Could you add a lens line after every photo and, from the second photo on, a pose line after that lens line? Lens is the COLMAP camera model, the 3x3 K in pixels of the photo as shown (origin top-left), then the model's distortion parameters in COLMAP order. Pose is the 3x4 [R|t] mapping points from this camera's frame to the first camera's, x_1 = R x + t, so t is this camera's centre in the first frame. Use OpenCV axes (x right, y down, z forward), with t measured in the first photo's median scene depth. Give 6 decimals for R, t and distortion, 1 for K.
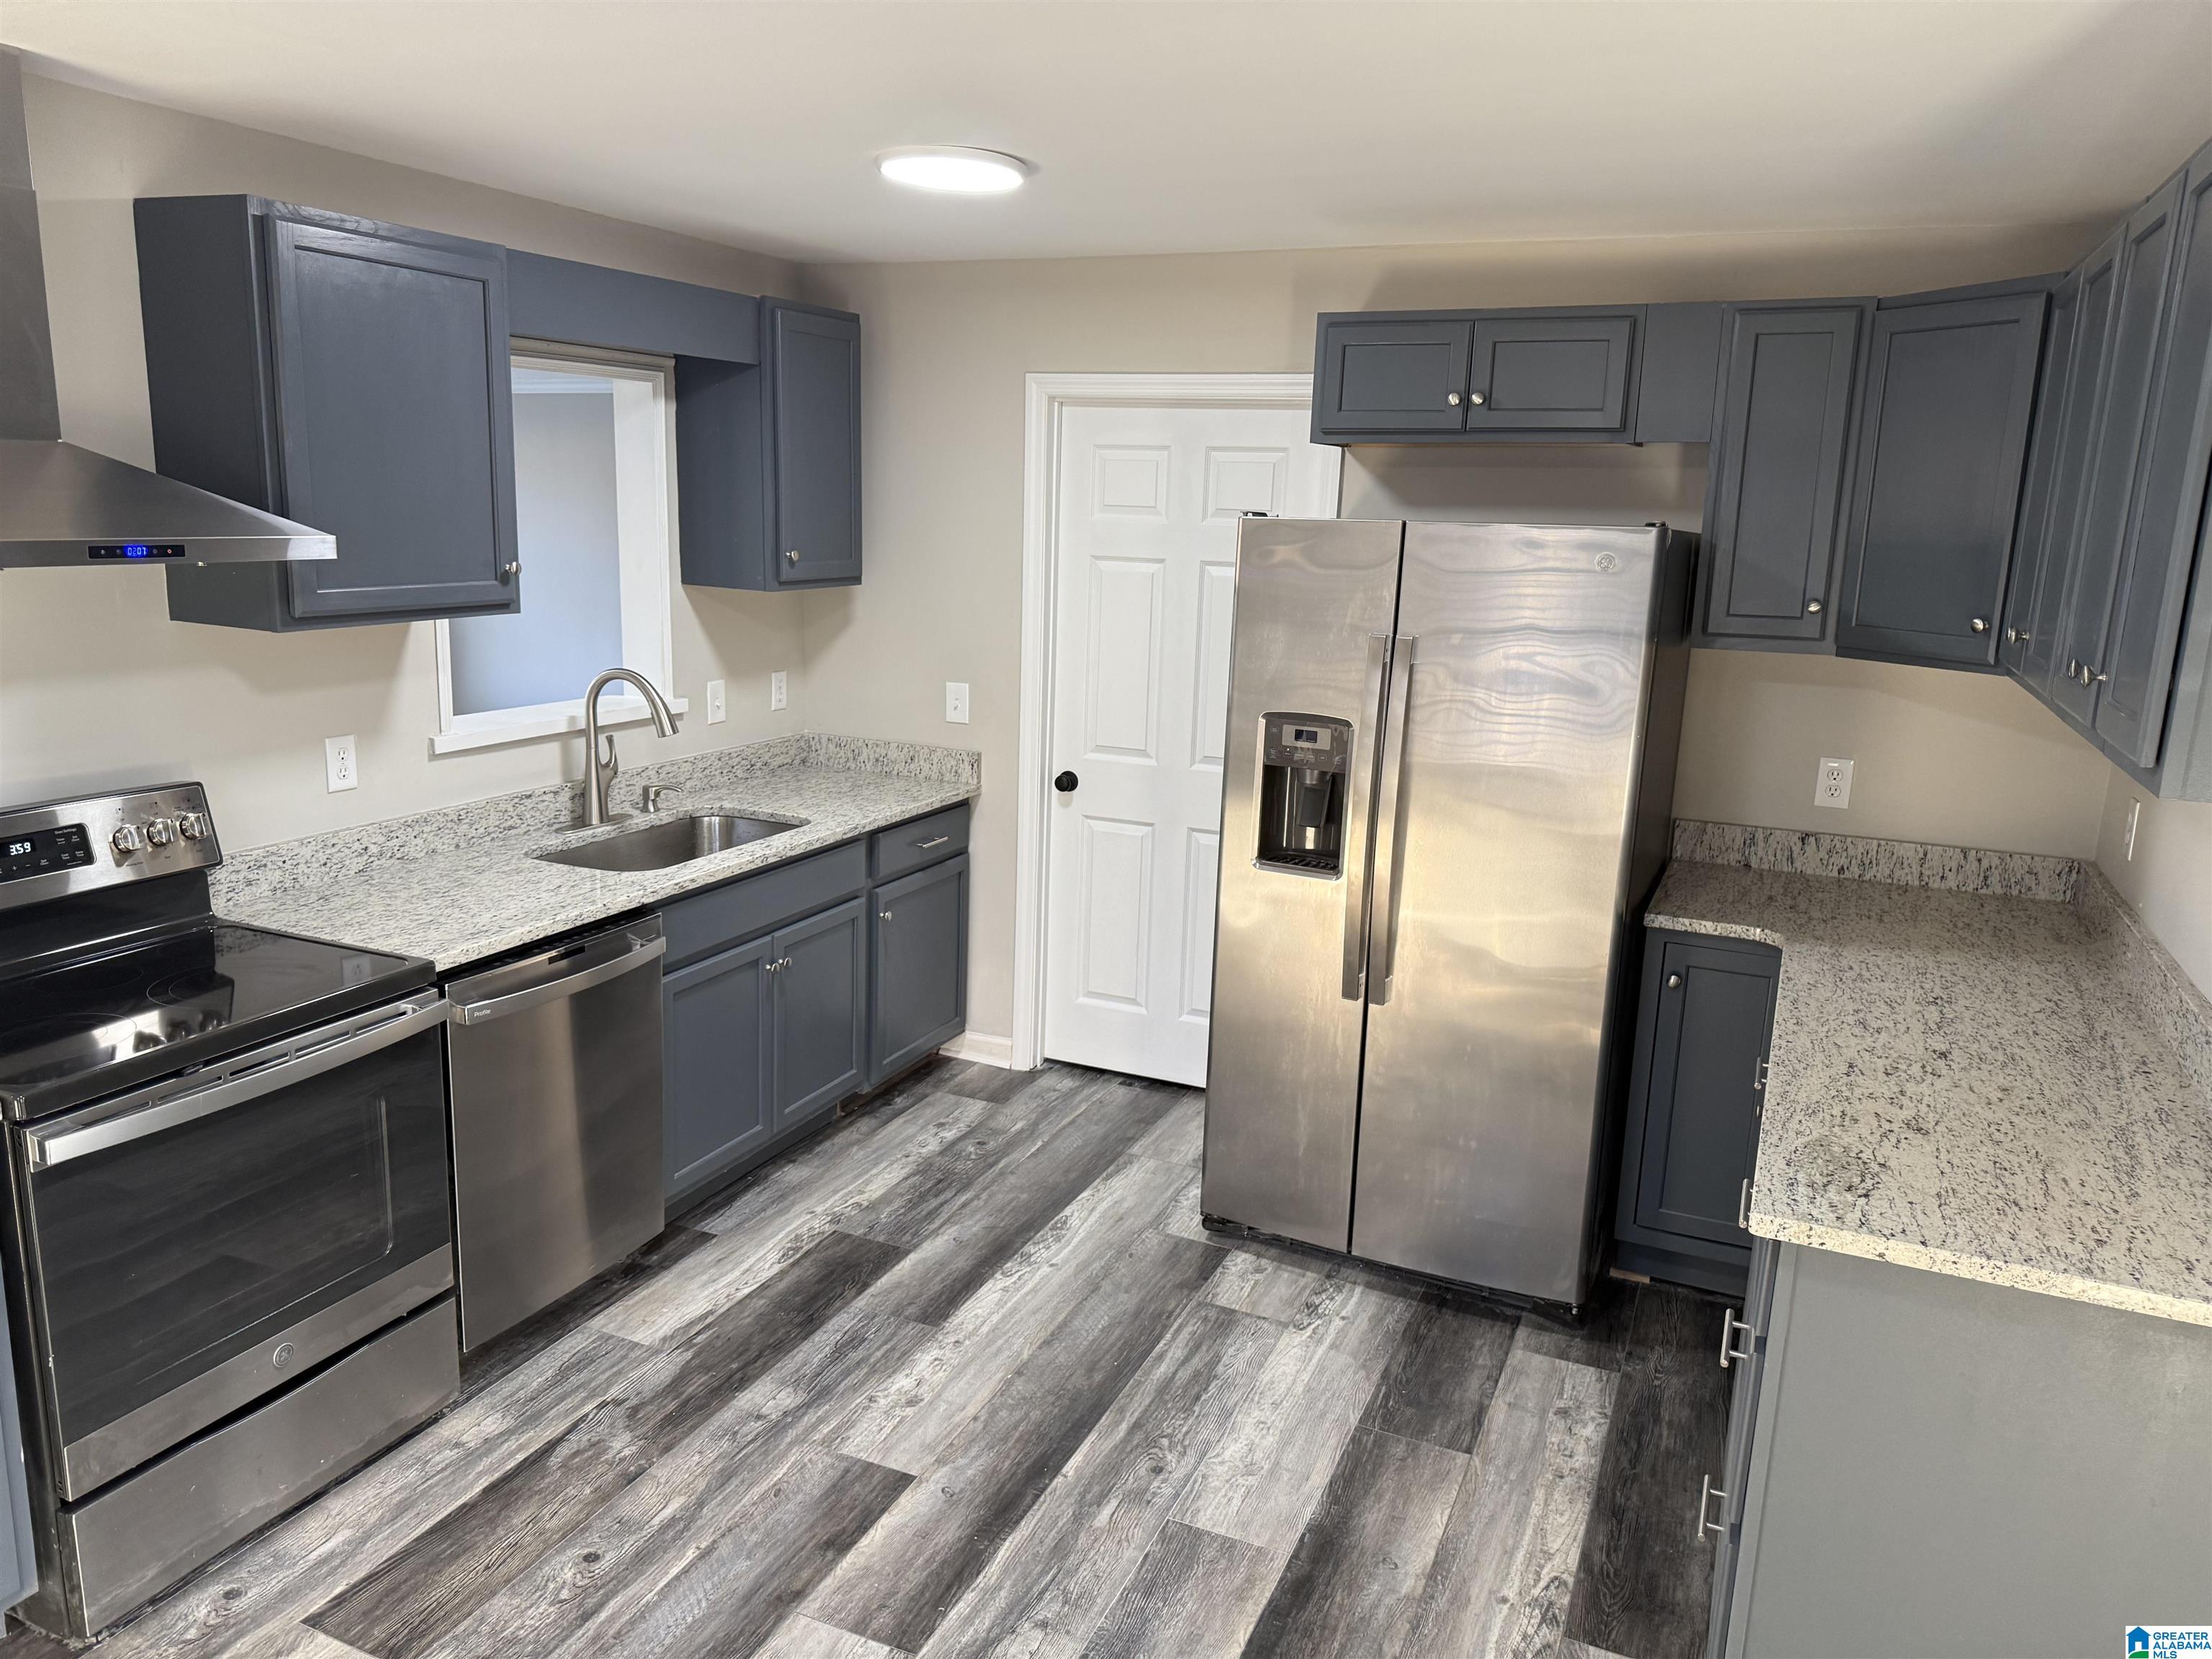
lens RADIAL K [[1562.3, 0, 1111.1], [0, 1562.3, 839.7], [0, 0, 1]] dist [0.055092, -0.057869]
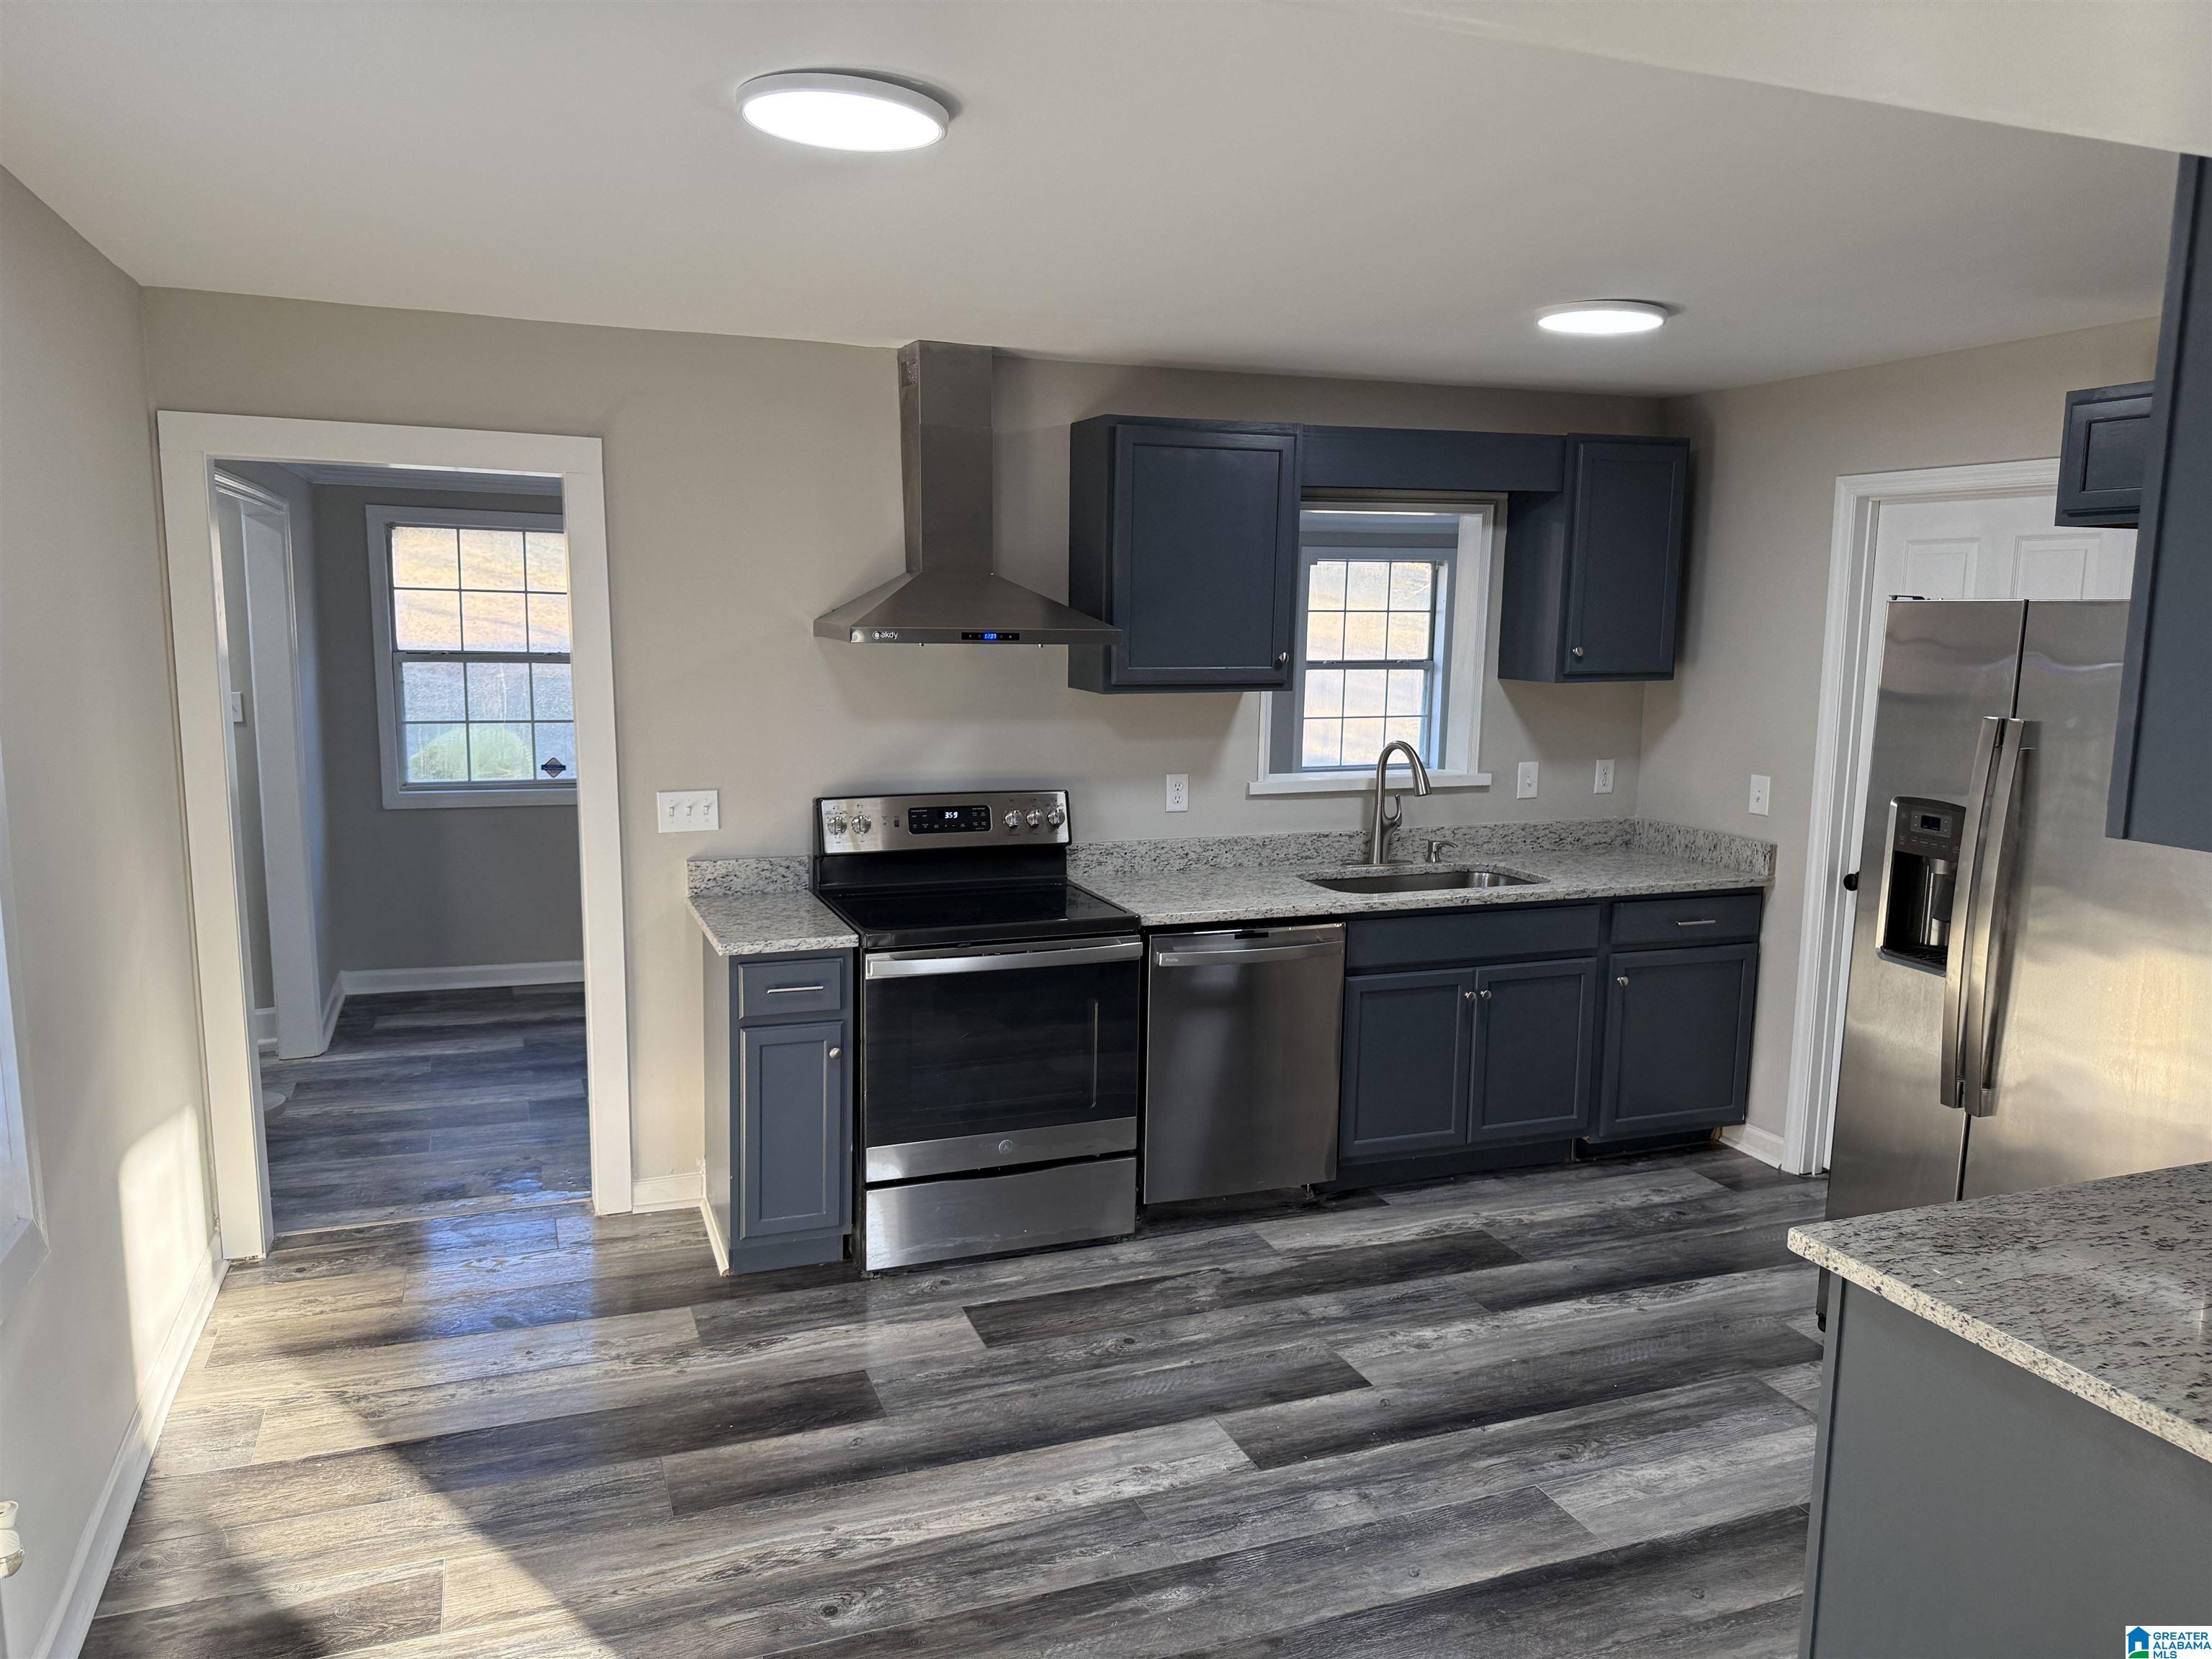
lens RADIAL K [[1562.3, 0, 1088.5], [0, 1562.3, 817.8], [0, 0, 1]] dist [0.055092, -0.057869]
pose [[0.704075, 0.070131, -0.706654, 0.463908], [-0.139537, 0.989374, -0.040839, 0.044034], [0.696282, 0.127358, 0.706379, -0.053703]]
